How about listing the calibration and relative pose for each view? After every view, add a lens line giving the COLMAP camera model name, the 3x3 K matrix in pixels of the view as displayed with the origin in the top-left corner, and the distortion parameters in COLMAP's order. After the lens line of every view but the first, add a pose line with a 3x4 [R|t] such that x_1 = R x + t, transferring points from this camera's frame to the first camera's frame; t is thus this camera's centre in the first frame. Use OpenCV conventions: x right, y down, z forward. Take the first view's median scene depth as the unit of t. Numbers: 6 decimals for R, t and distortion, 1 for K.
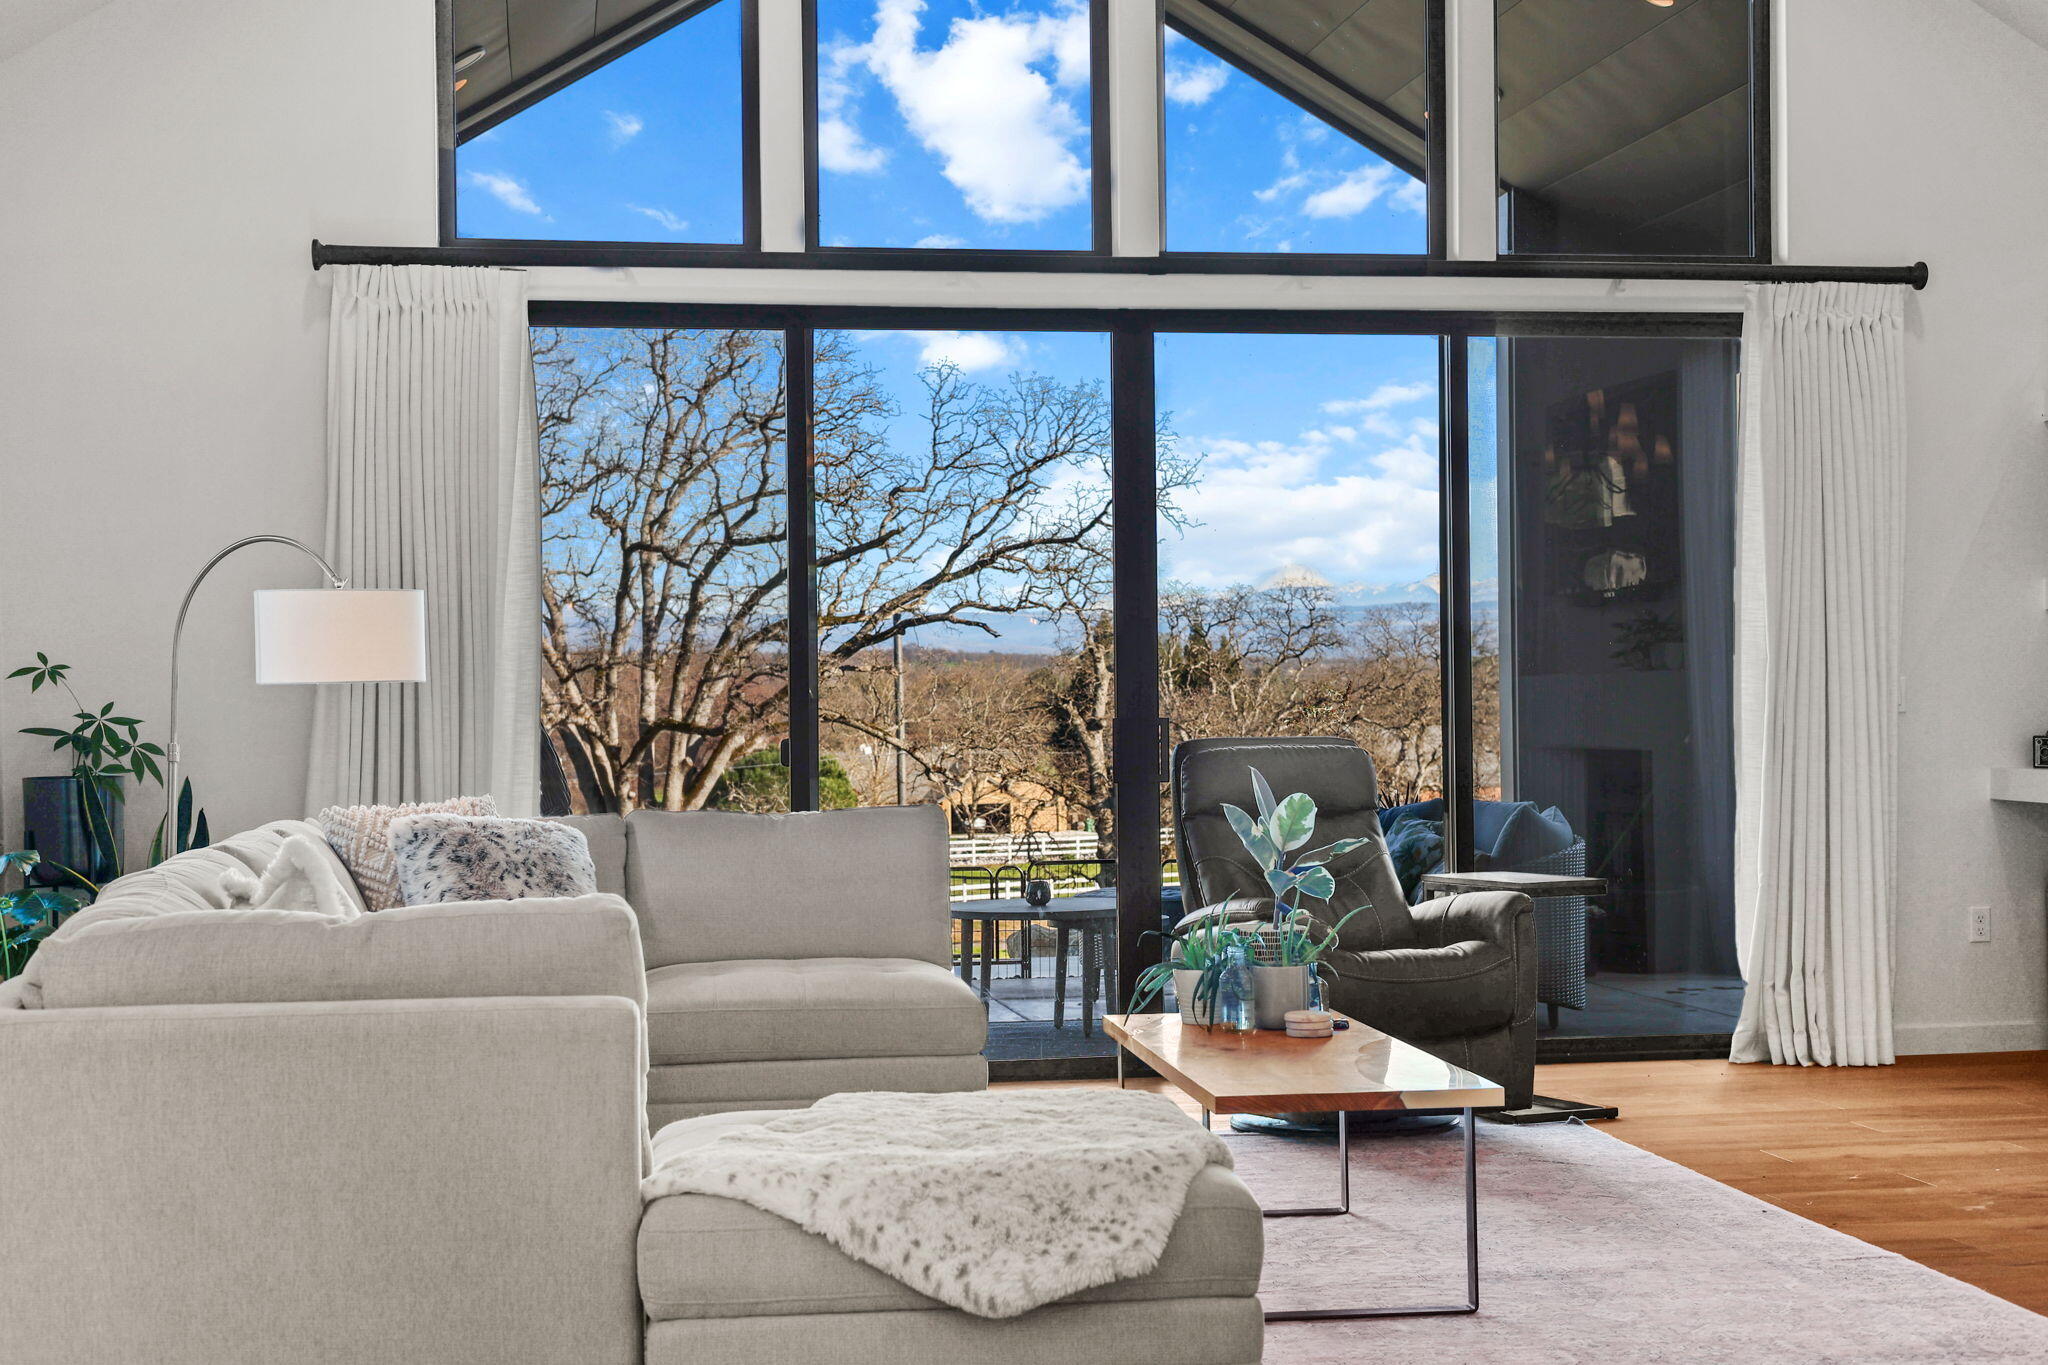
lens RADIAL K [[2811.7, 0, 1024.0], [0, 2811.7, 682.5], [0, 0, 1]] dist [0.057861, -0.082832]
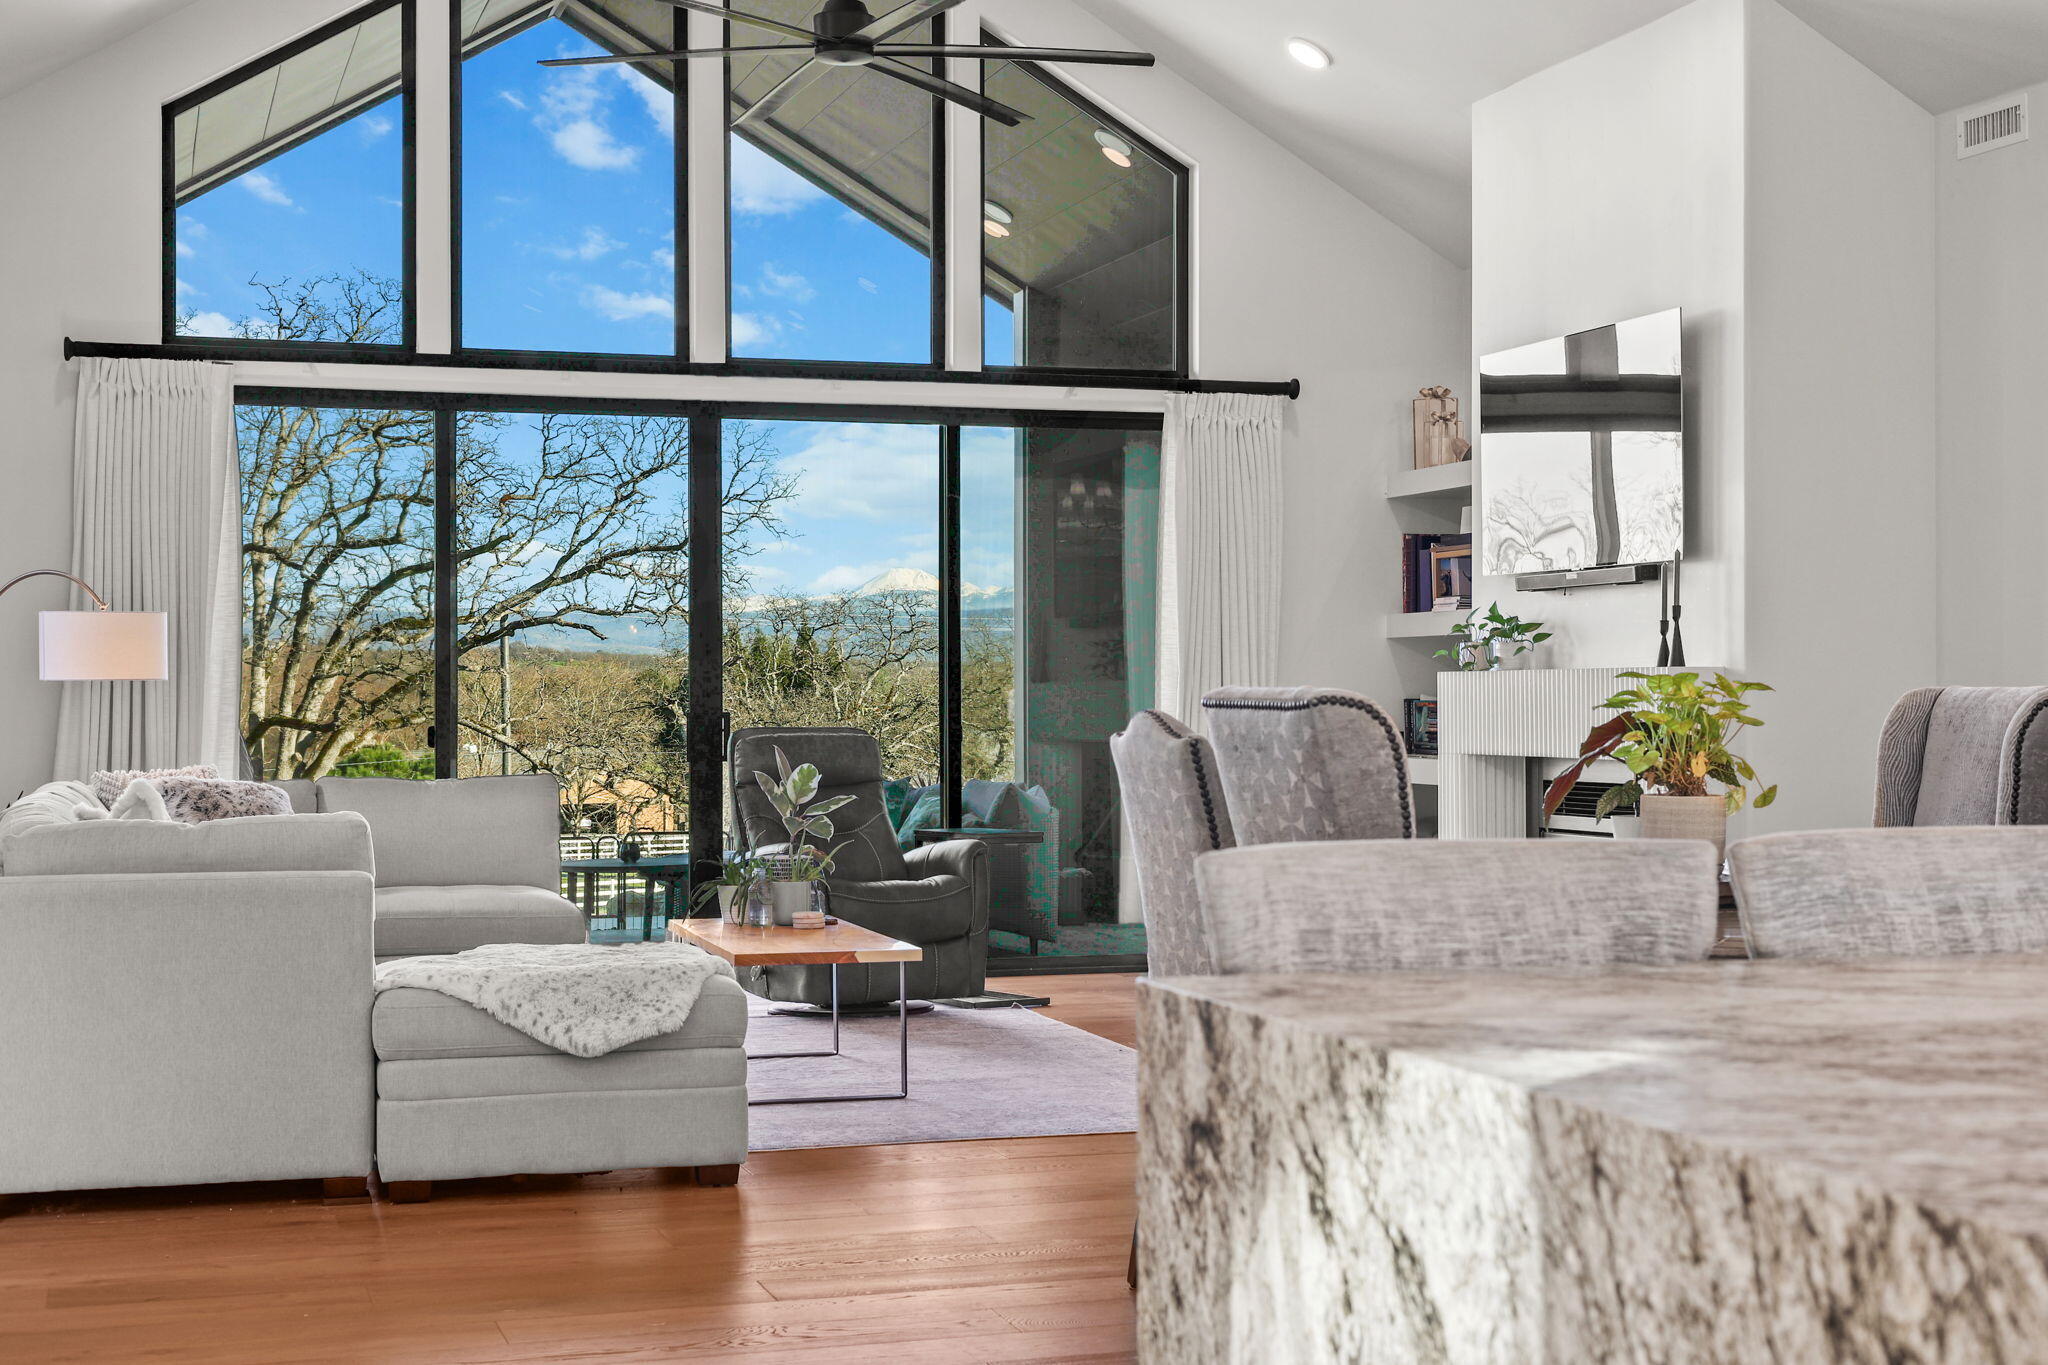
lens RADIAL K [[2811.7, 0, 1024.0], [0, 2811.7, 682.5], [0, 0, 1]] dist [0.057861, -0.082832]
pose [[0.990403, 0.010045, 0.137844, 0.004997], [-0.009939, 0.999950, -0.001461, -0.000713], [-0.137852, 0.000077, 0.990453, -0.254097]]
